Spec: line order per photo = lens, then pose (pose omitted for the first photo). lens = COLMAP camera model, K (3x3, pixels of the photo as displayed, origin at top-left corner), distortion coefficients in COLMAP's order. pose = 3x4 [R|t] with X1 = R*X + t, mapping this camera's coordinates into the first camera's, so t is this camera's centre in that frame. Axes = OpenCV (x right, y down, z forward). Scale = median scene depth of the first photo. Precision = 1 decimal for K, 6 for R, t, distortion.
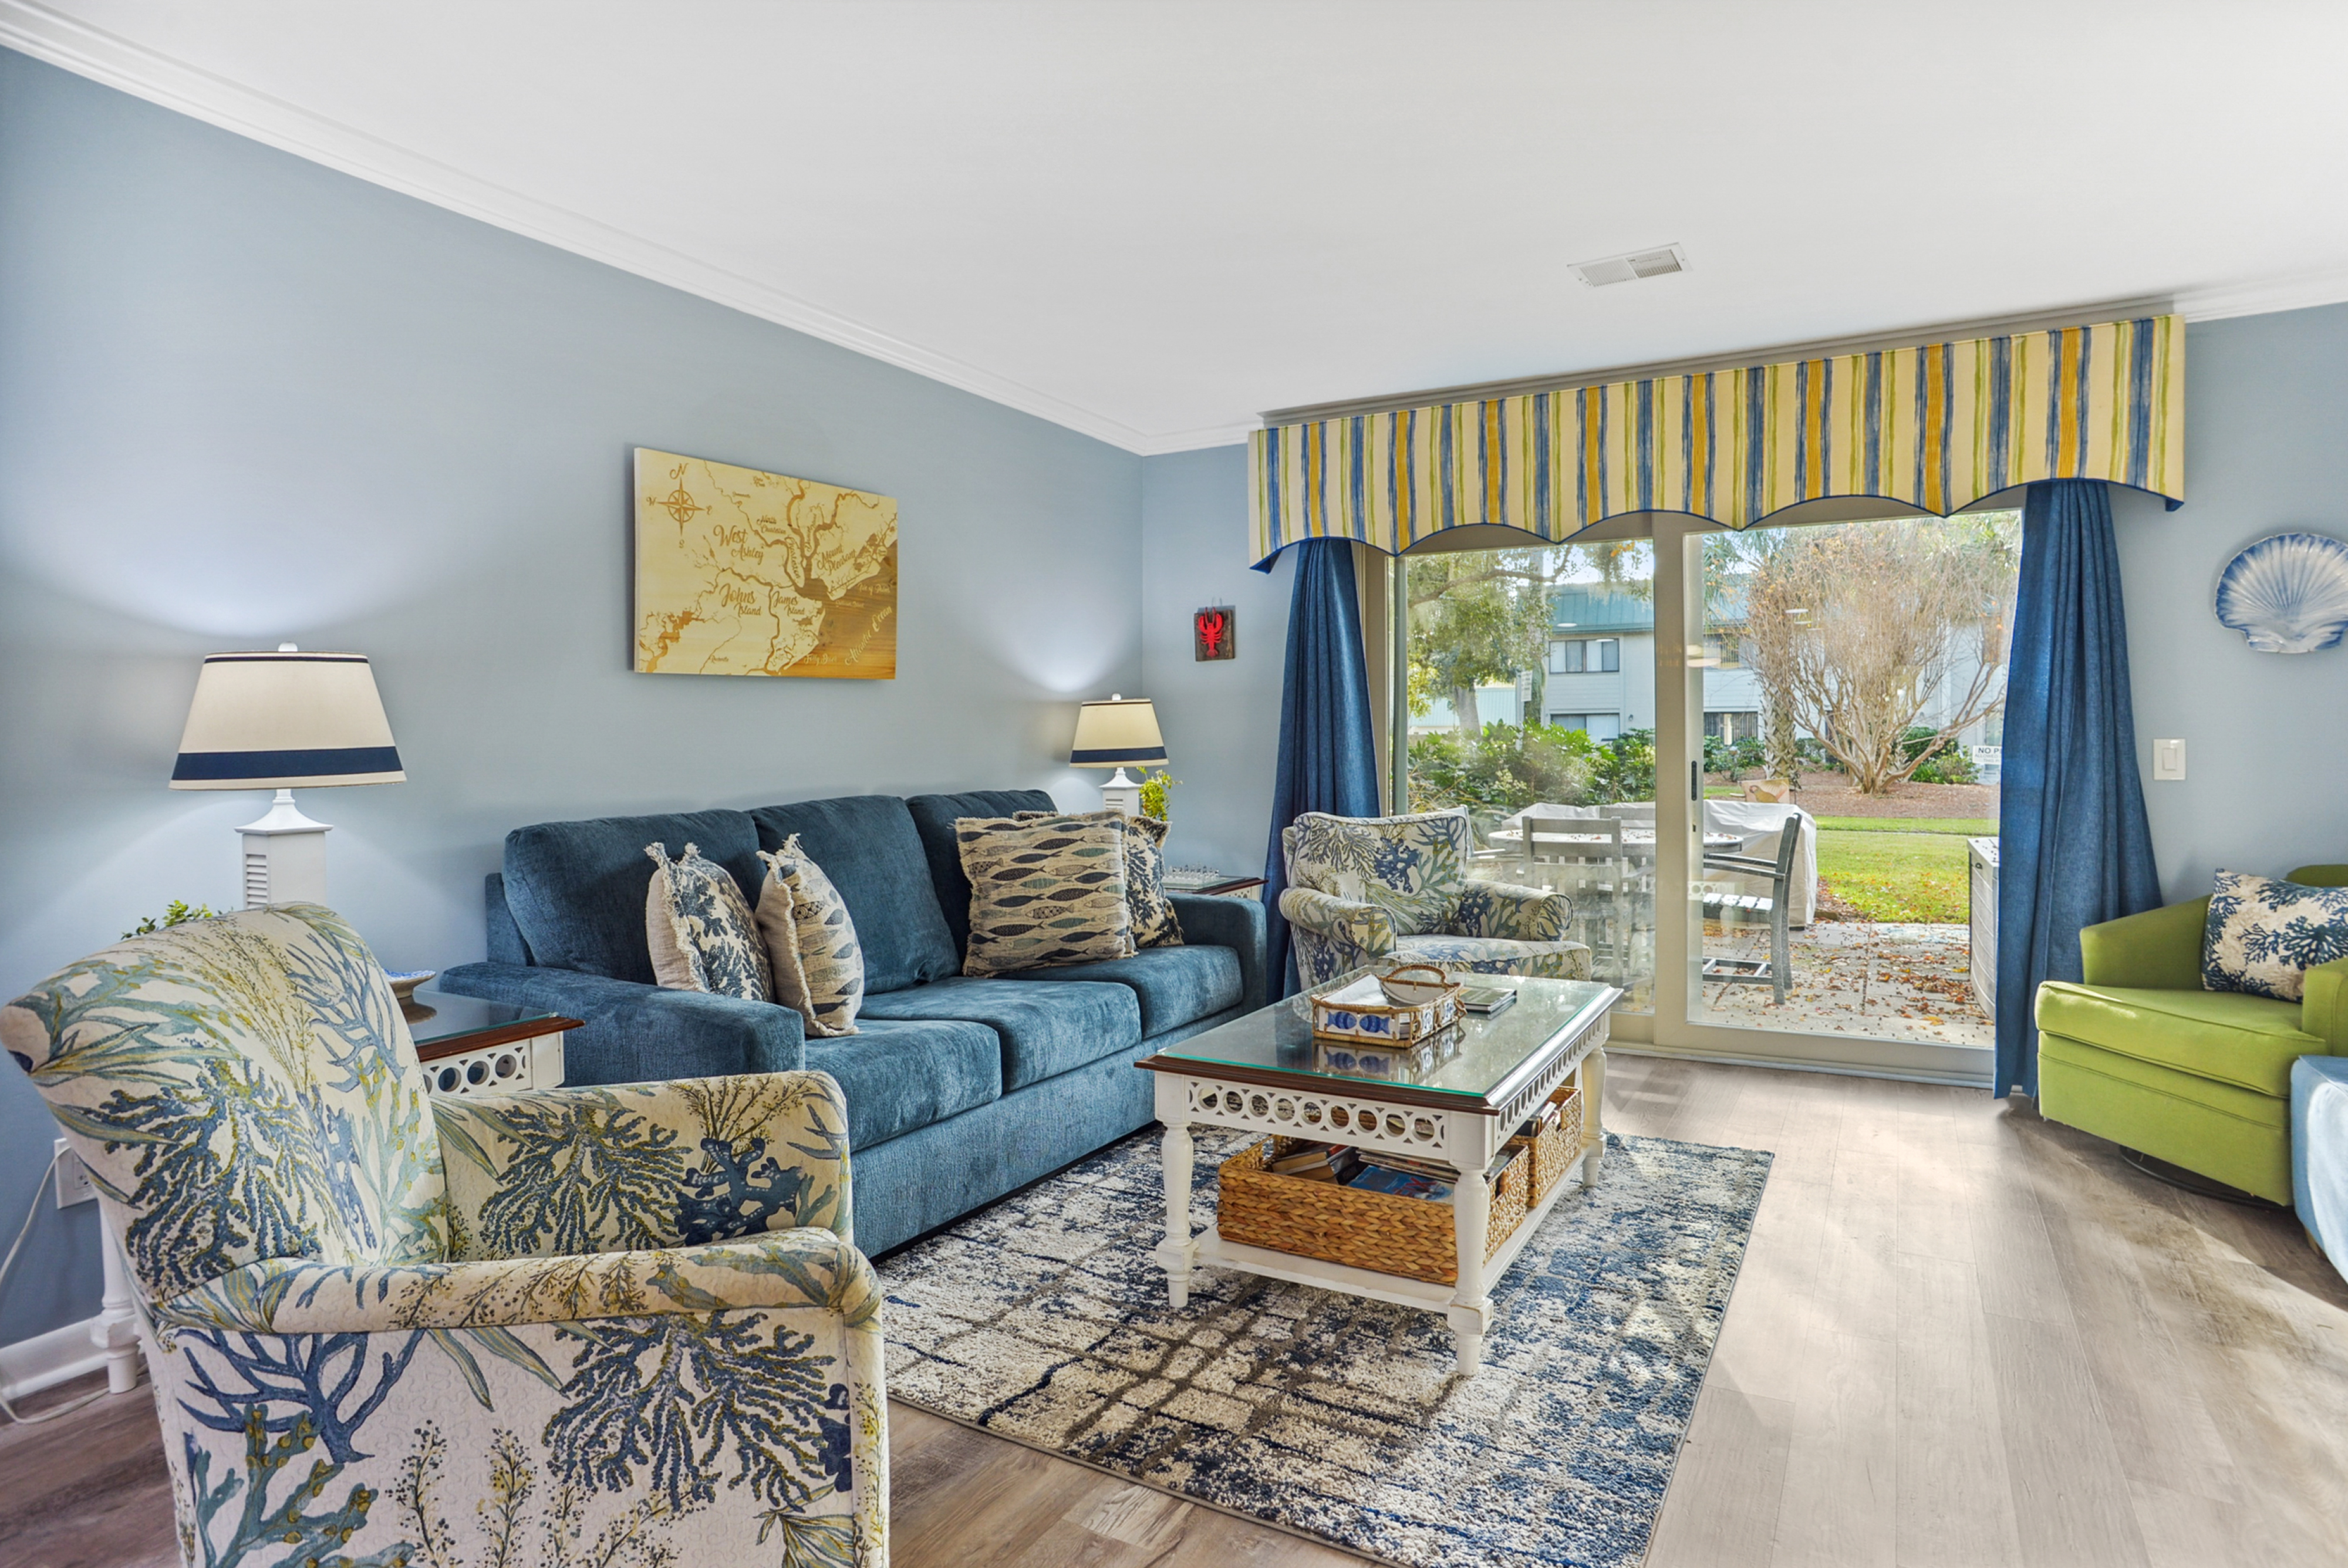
lens RADIAL K [[1286.2, 0, 1178.4], [0, 1286.2, 749.1], [0, 0, 1]] dist [-0.066252, 0.048349]
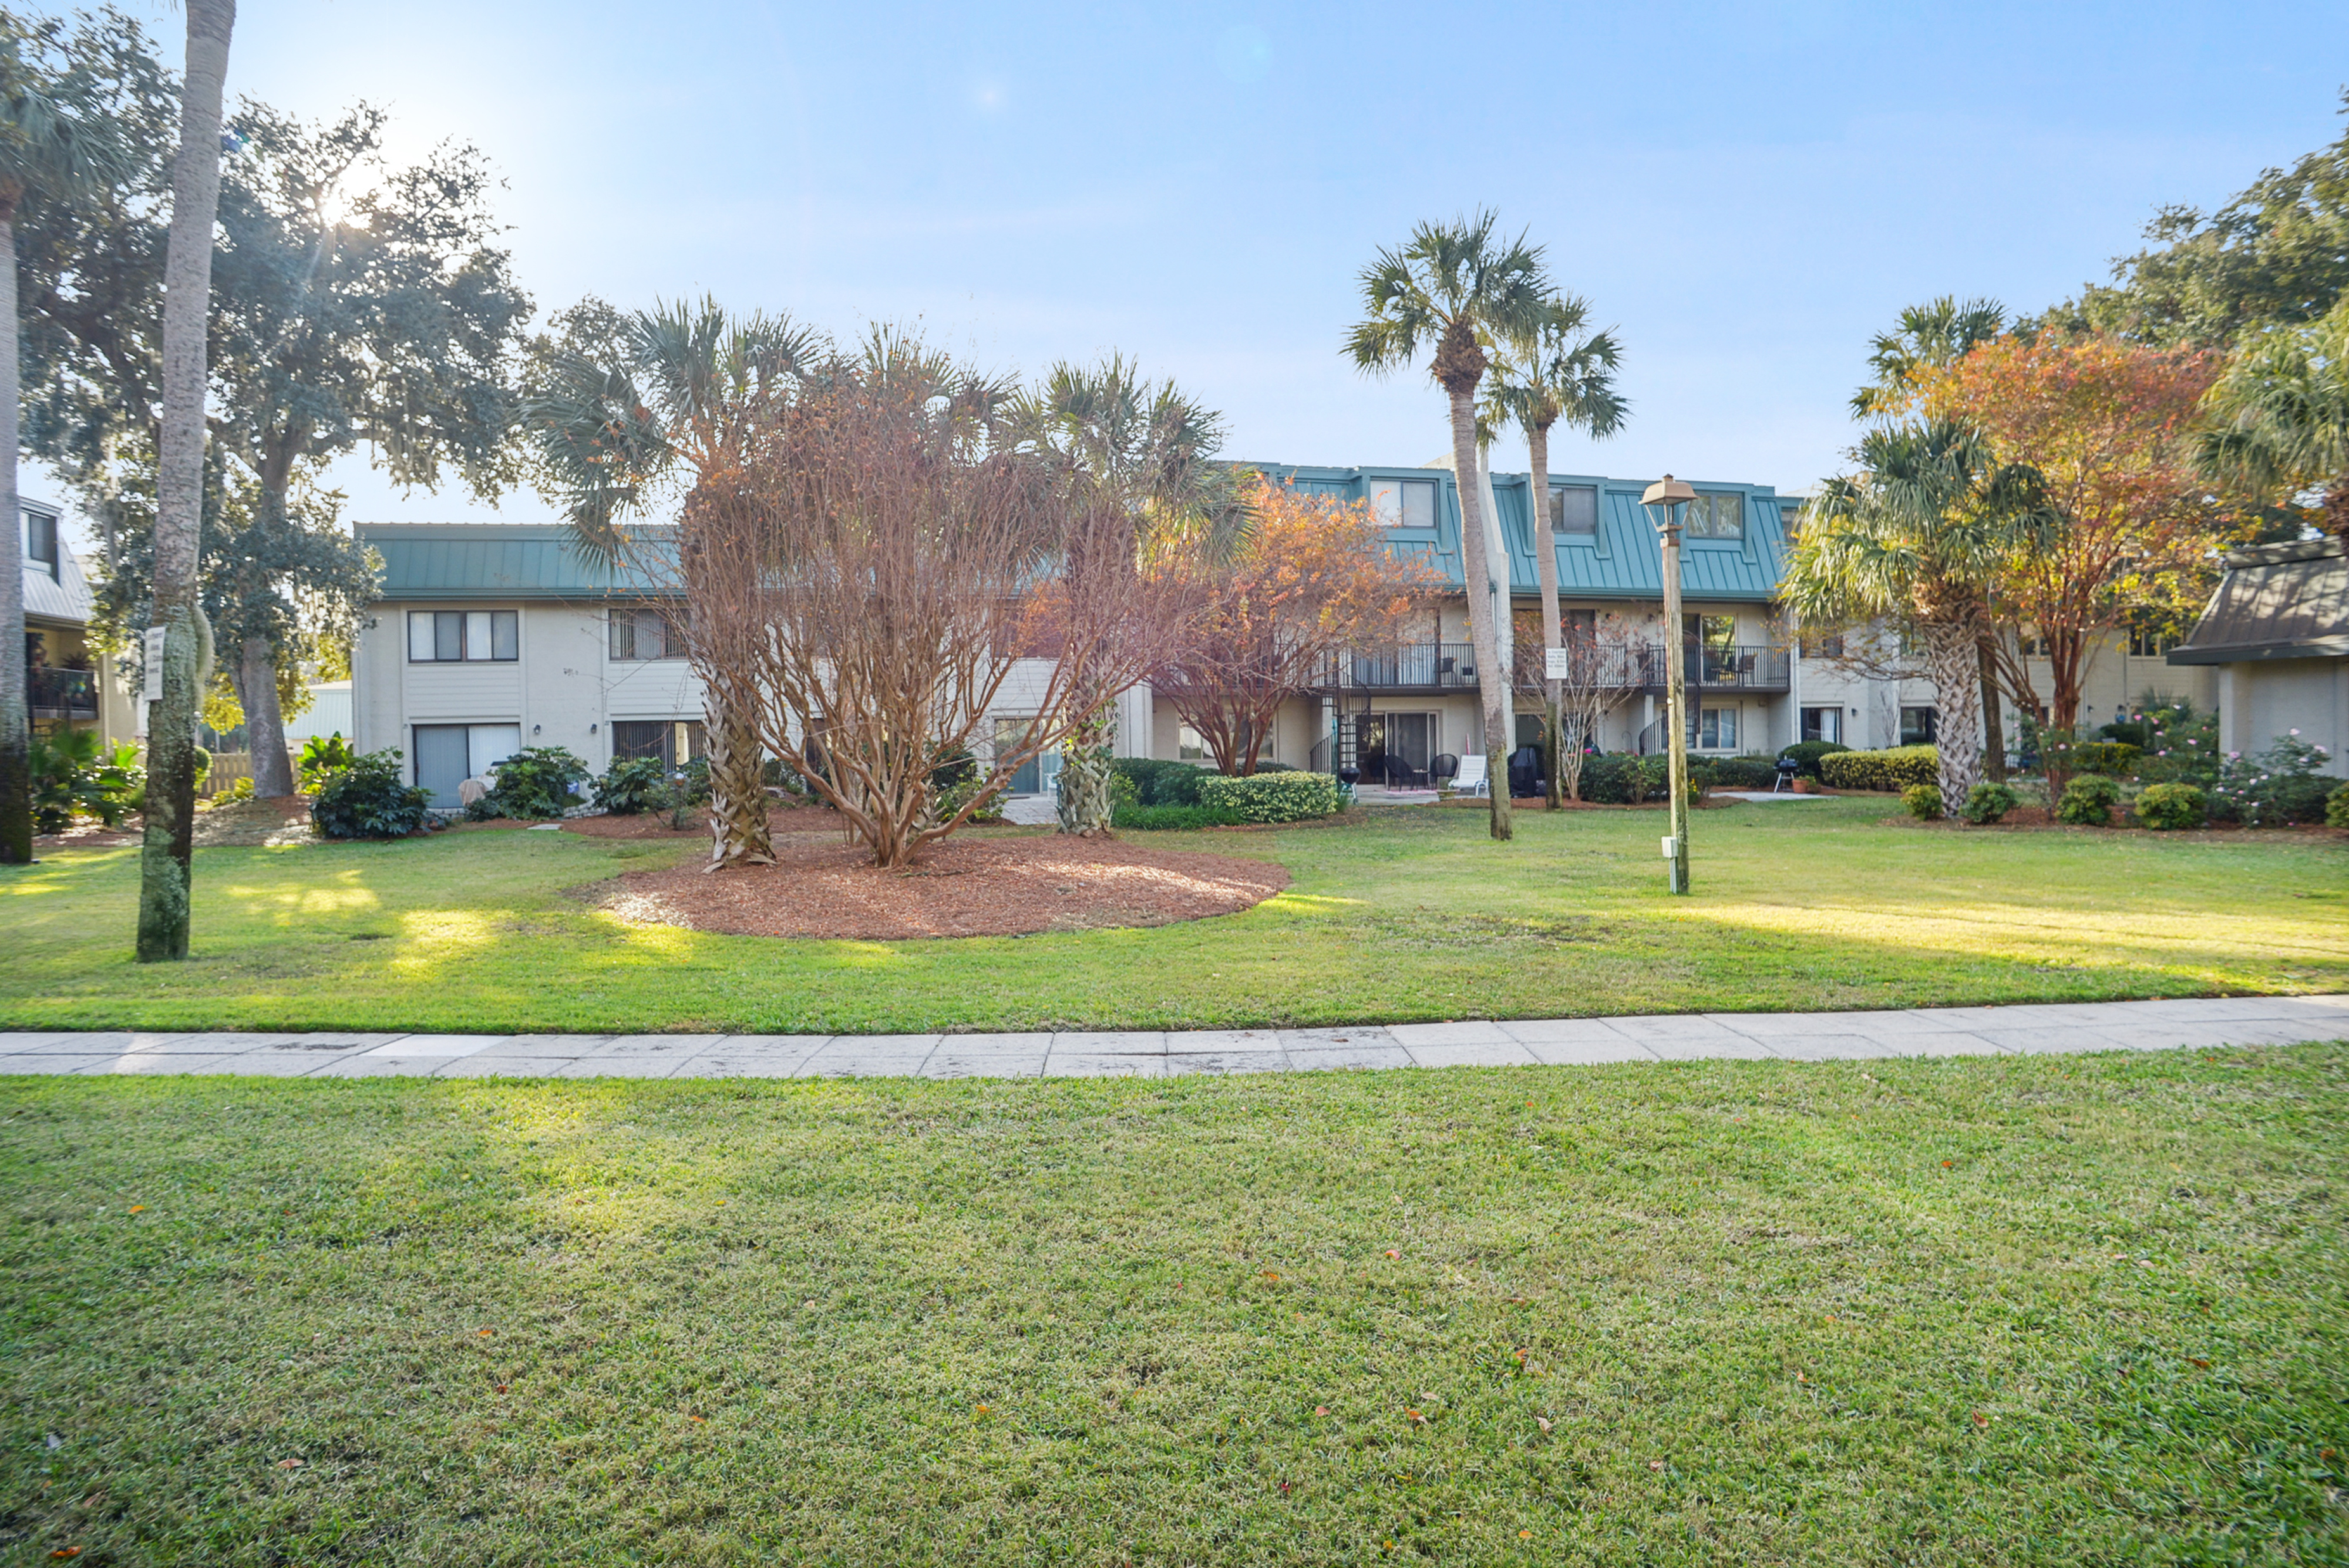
lens RADIAL K [[1357.1, 0, 1166.2], [0, 1357.1, 763.9], [0, 0, 1]] dist [-0.101262, 0.060720]
pose [[0.739573, -0.020622, 0.672761, 0.434729], [0.017210, 0.999783, 0.011727, -0.030185], [-0.672857, 0.002905, 0.739767, 0.878852]]
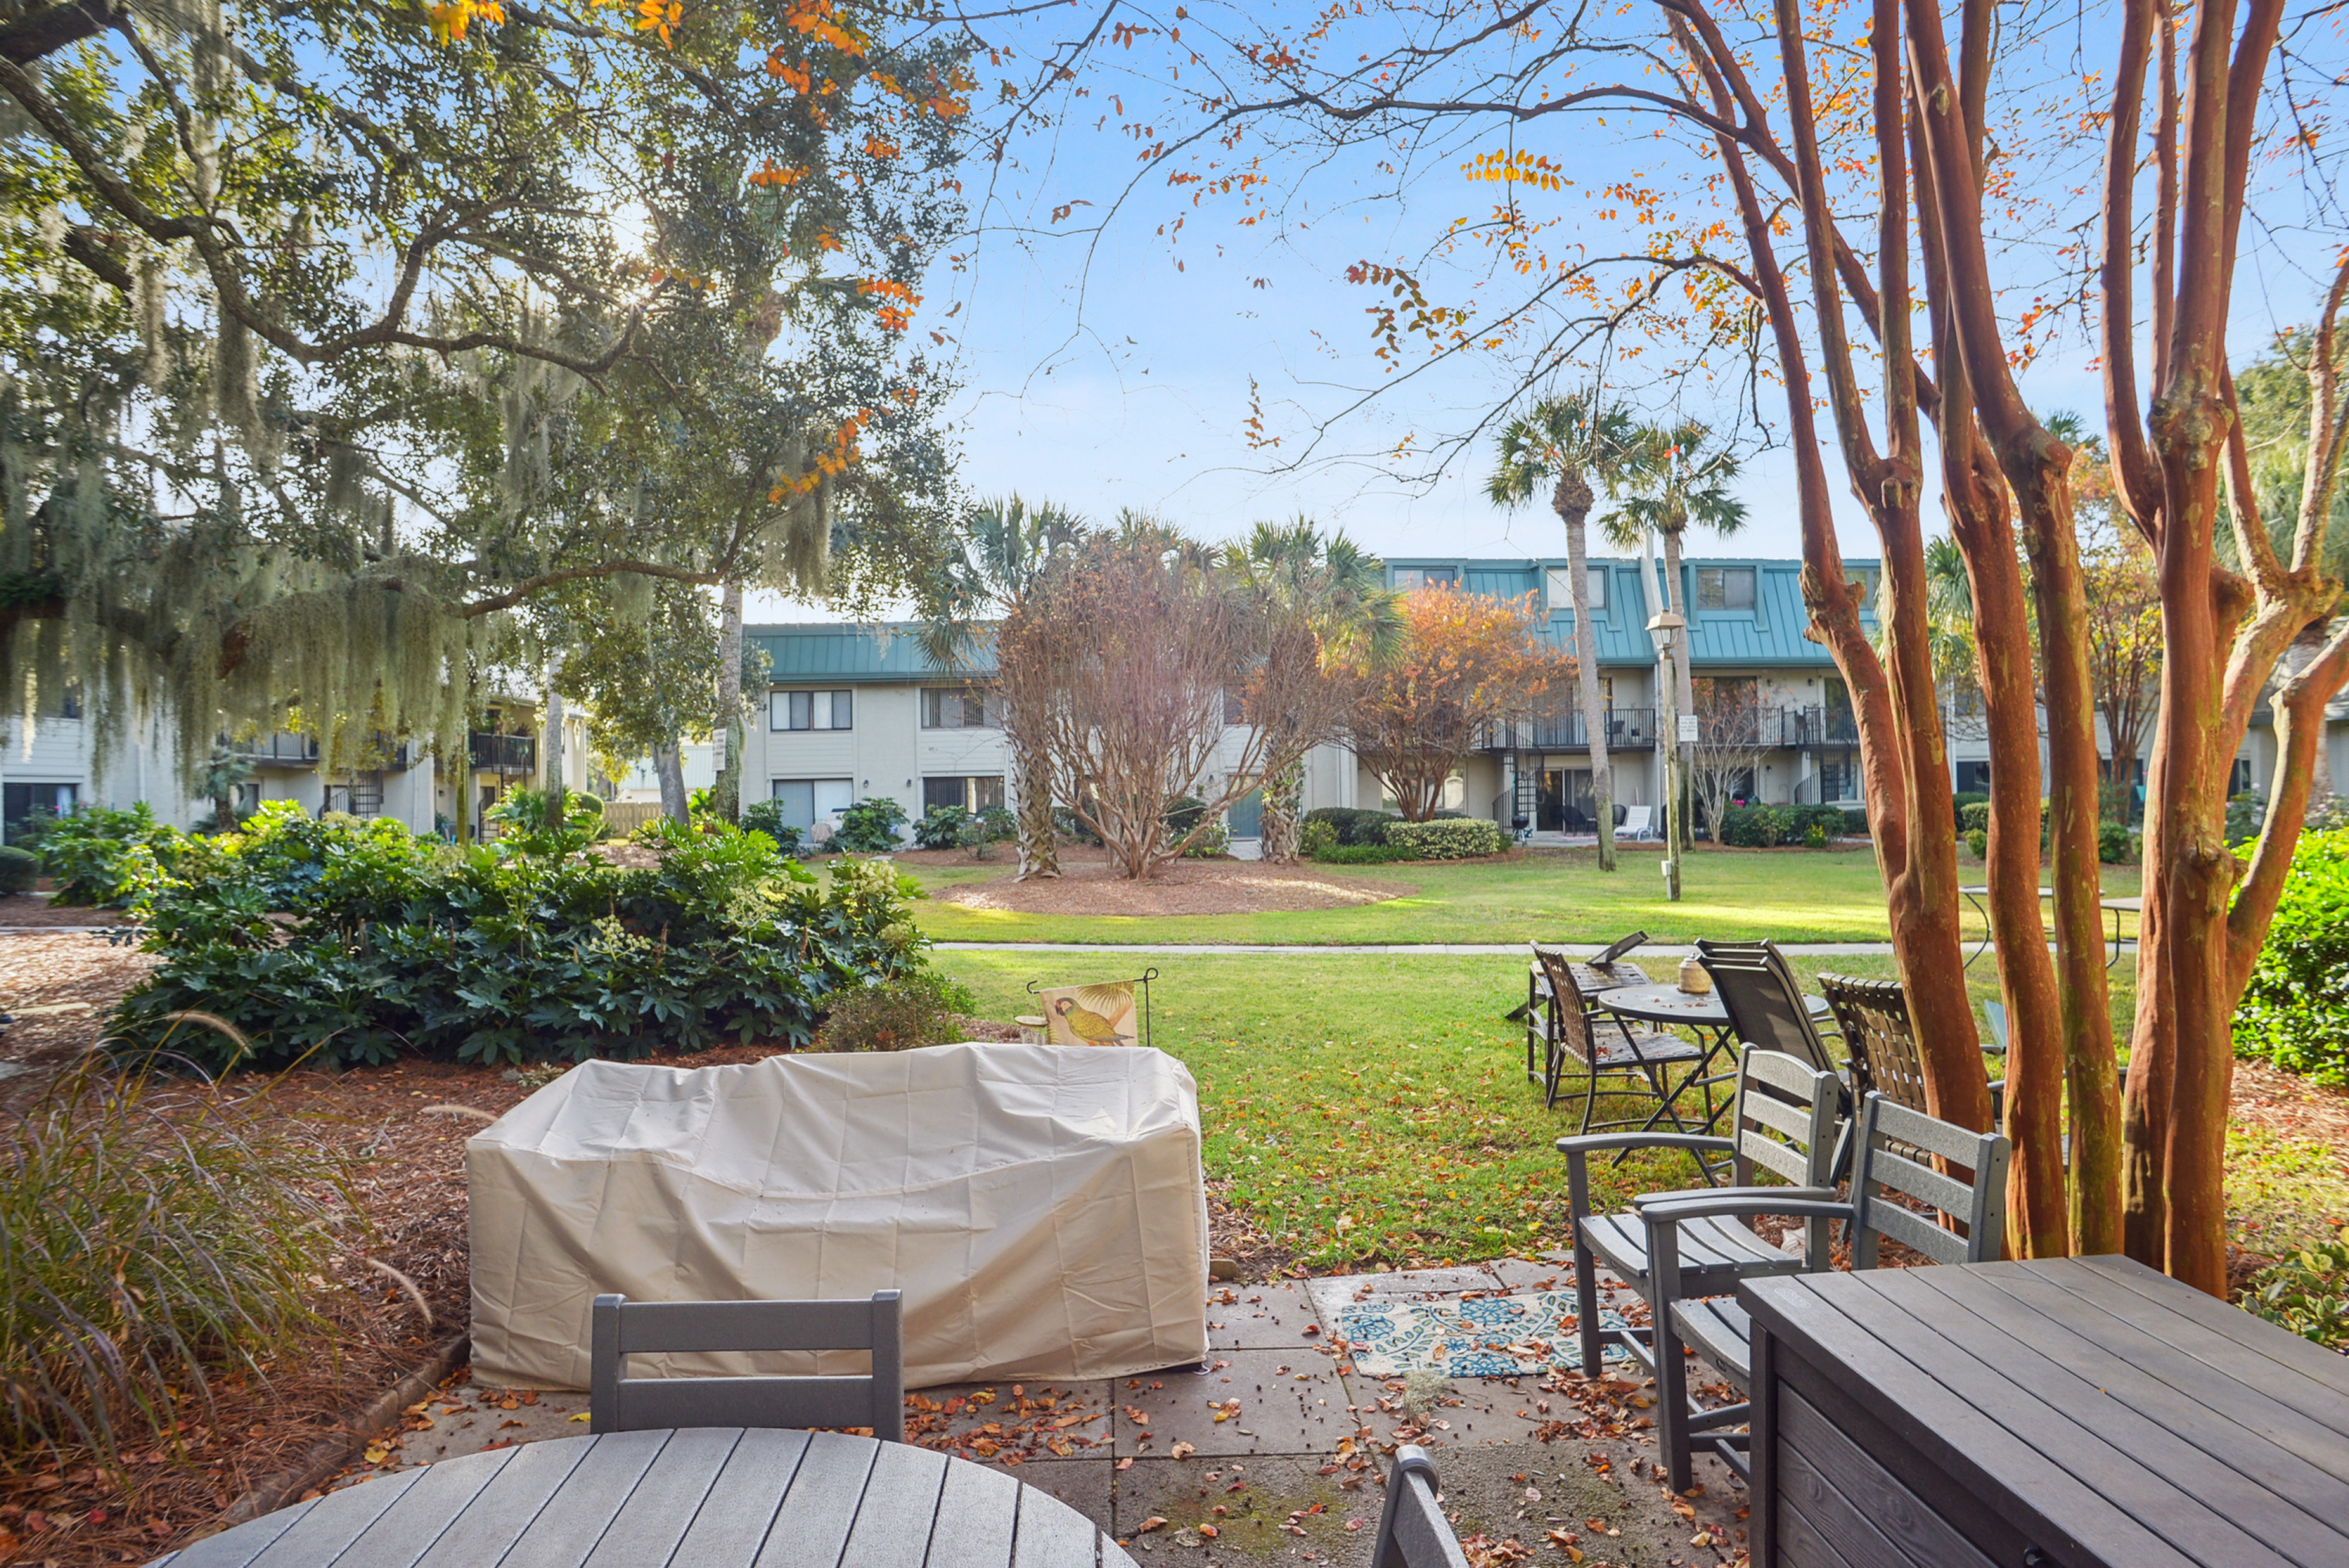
lens RADIAL K [[1383.5, 0, 1159.8], [0, 1383.5, 780.5], [0, 0, 1]] dist [-0.117694, 0.066566]
pose [[0.854775, -0.004743, 0.518977, 0.155398], [0.015548, 0.999743, -0.016471, -0.028300], [-0.518766, 0.022148, 0.854629, 0.385188]]
